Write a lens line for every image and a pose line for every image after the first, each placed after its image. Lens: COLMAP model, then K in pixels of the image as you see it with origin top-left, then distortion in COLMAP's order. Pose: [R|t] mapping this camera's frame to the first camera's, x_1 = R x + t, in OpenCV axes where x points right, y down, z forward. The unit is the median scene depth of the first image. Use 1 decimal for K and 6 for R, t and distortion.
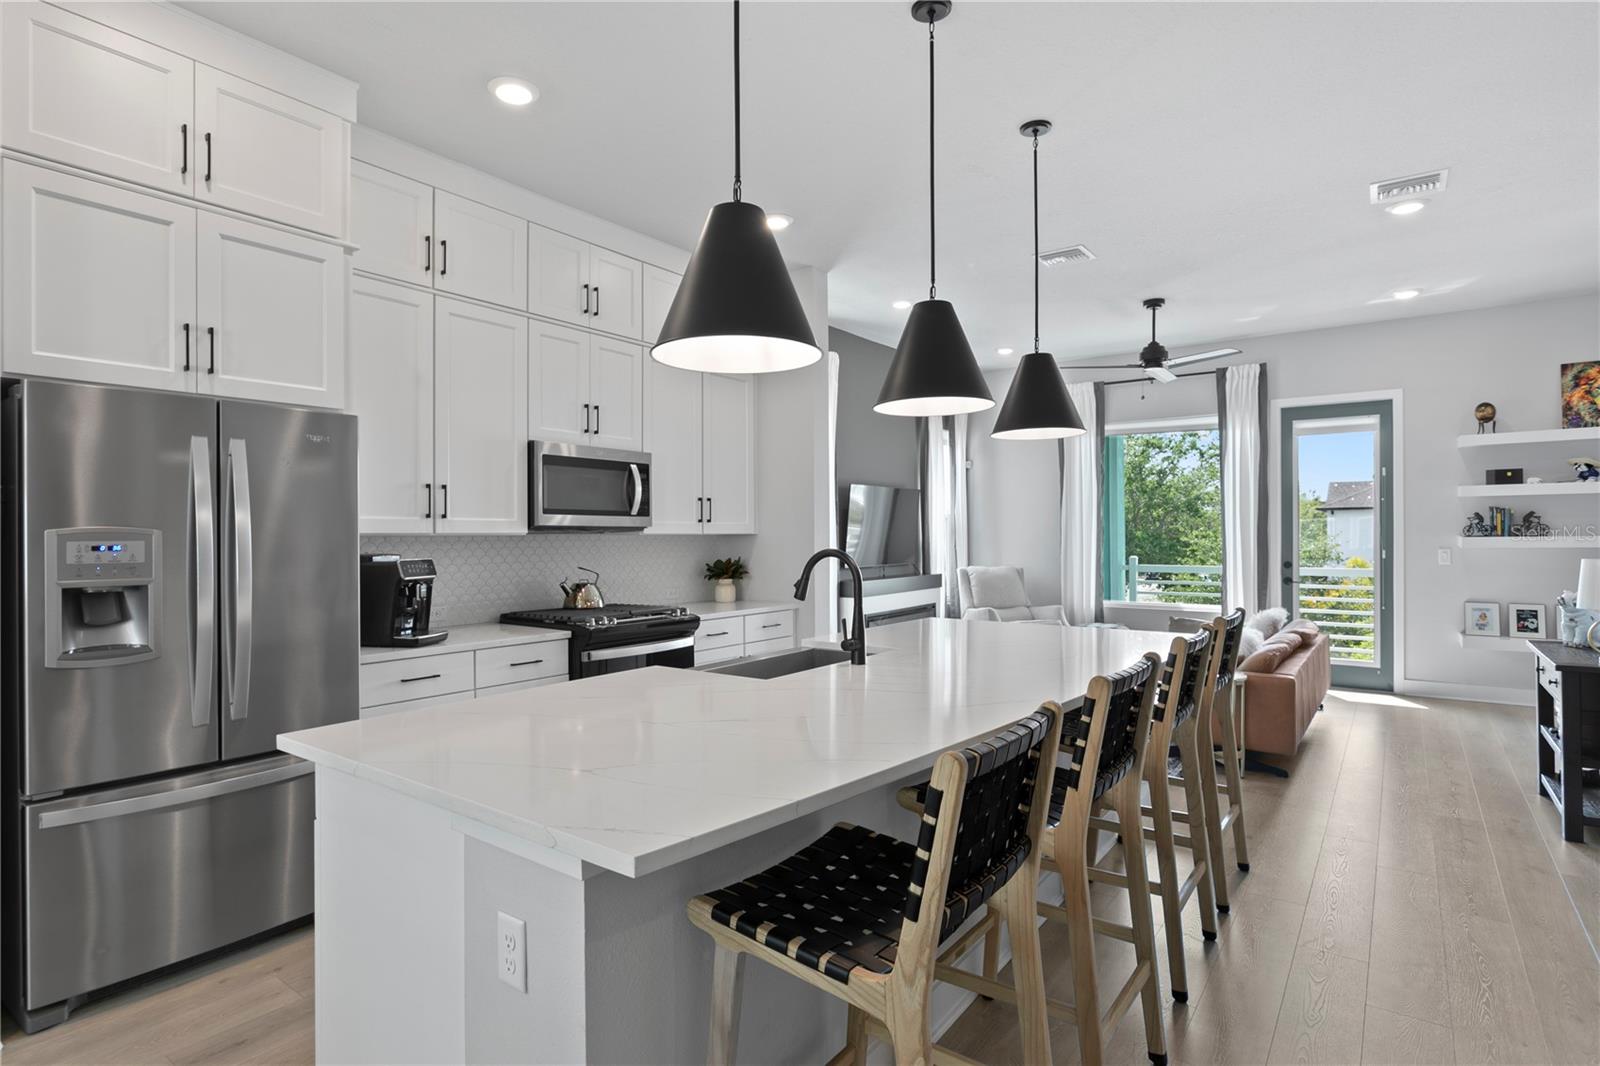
lens RADIAL K [[848.6, 0, 763.5], [0, 848.6, 532.8], [0, 0, 1]] dist [-0.007203, 0.001813]
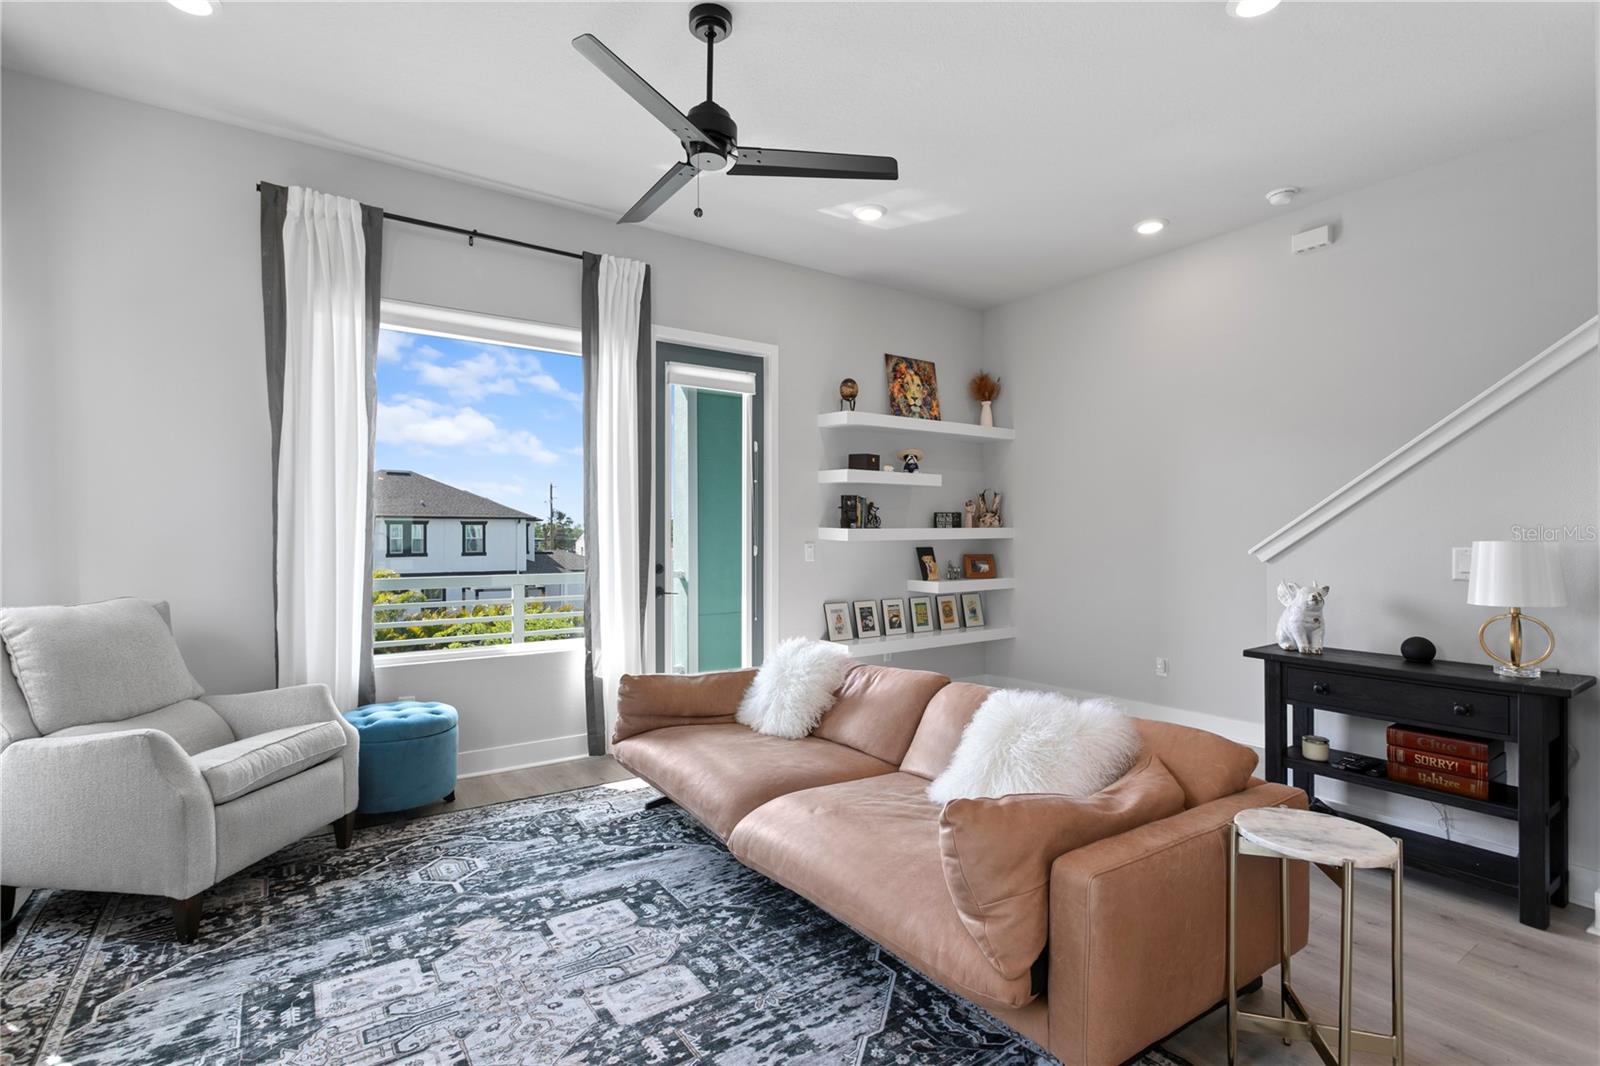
lens RADIAL K [[759.8, 0, 800.0], [0, 759.8, 533.0], [0, 0, 1]] dist [-0.002323, -0.000100]
pose [[0.312020, 0.010017, 0.950023, 0.101927], [0.001331, 0.999939, -0.010980, 0.023445], [-0.950075, 0.004690, 0.311988, 1.059214]]
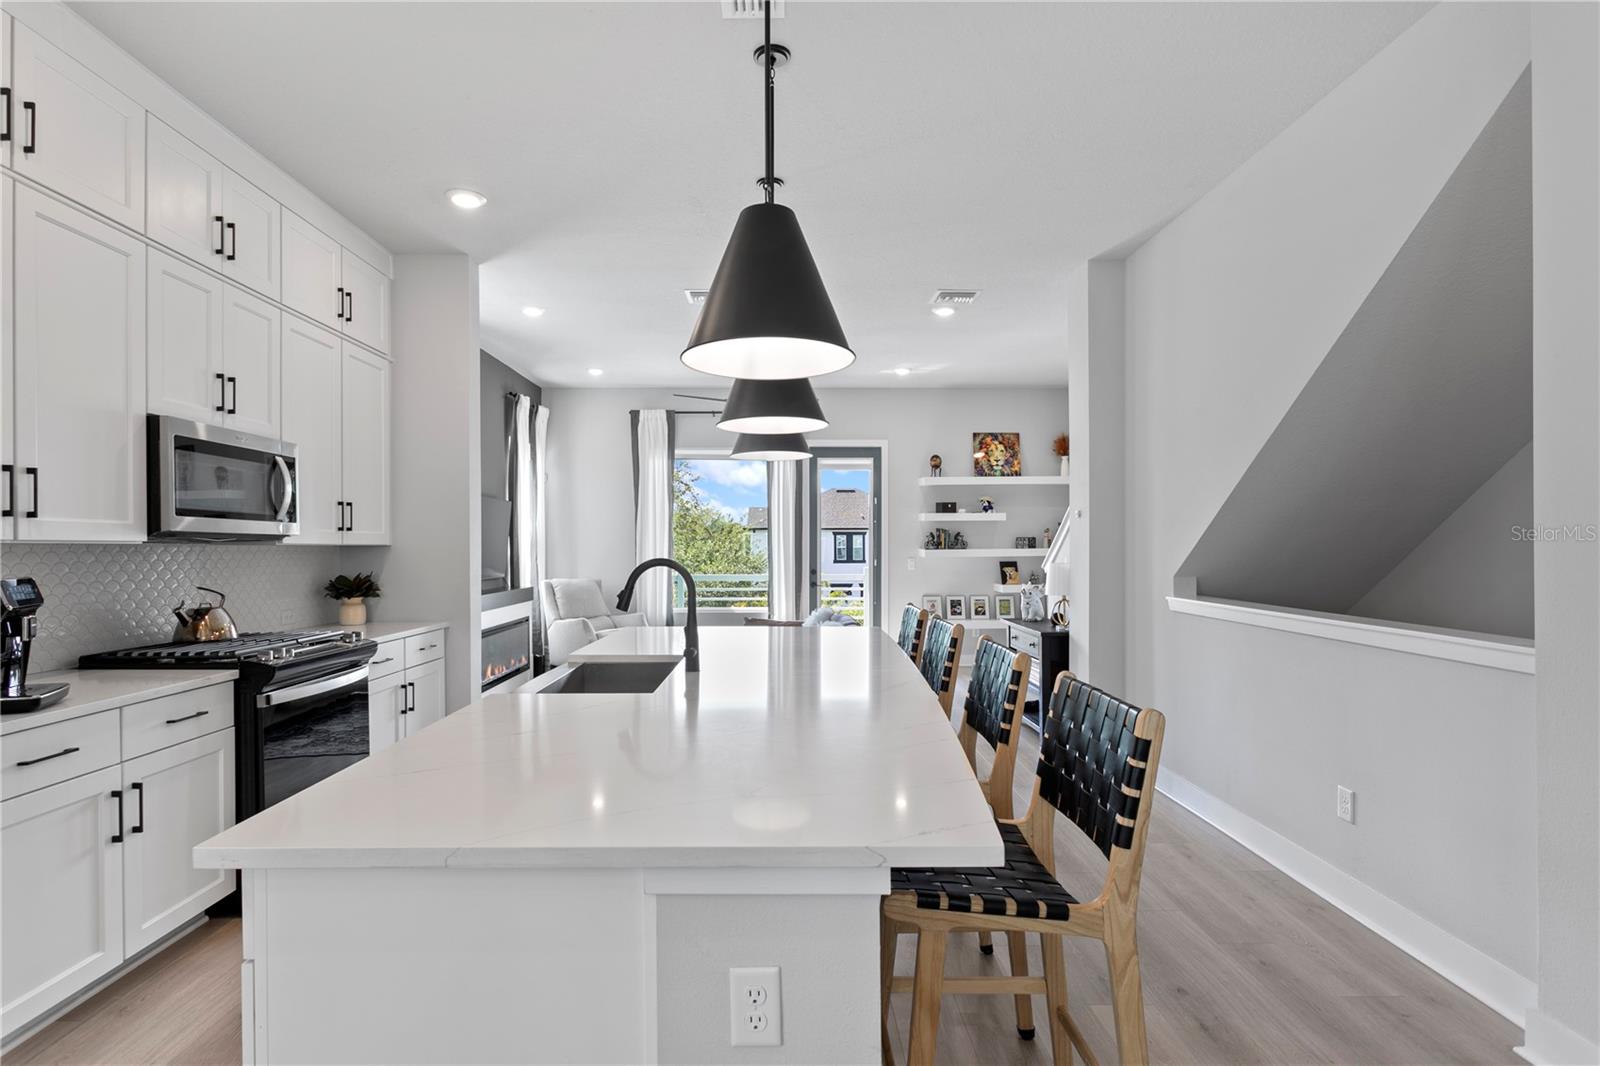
lens RADIAL K [[818.1, 0, 806.9], [0, 818.1, 549.3], [0, 0, 1]] dist [-0.022975, 0.012283]
pose [[0.778673, 0.001116, 0.627429, -0.230144], [-0.002174, 0.999997, 0.000919, 0.004499], [-0.627426, -0.002080, 0.778673, 0.089375]]
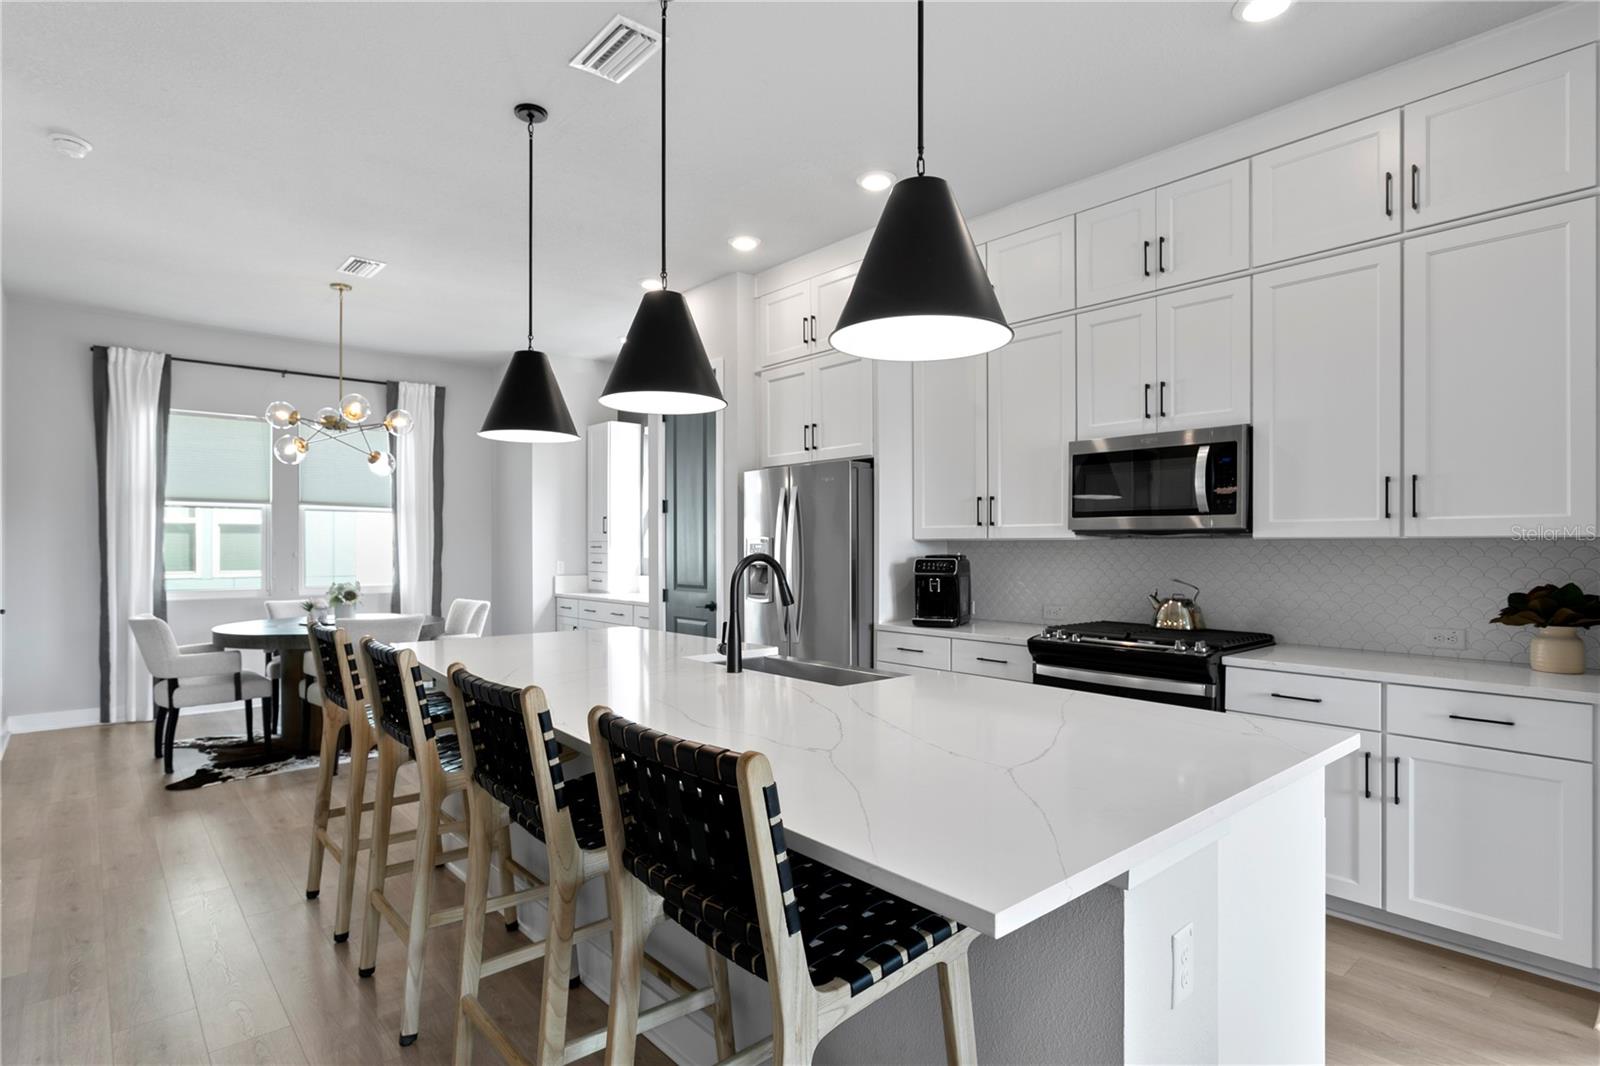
lens RADIAL K [[818.1, 0, 806.9], [0, 818.1, 549.3], [0, 0, 1]] dist [-0.022975, 0.012283]
pose [[-0.195361, 0.006489, -0.980710, 0.586129], [0.002727, 0.999978, 0.006073, 0.005450], [0.980728, -0.001488, -0.195374, 0.746318]]
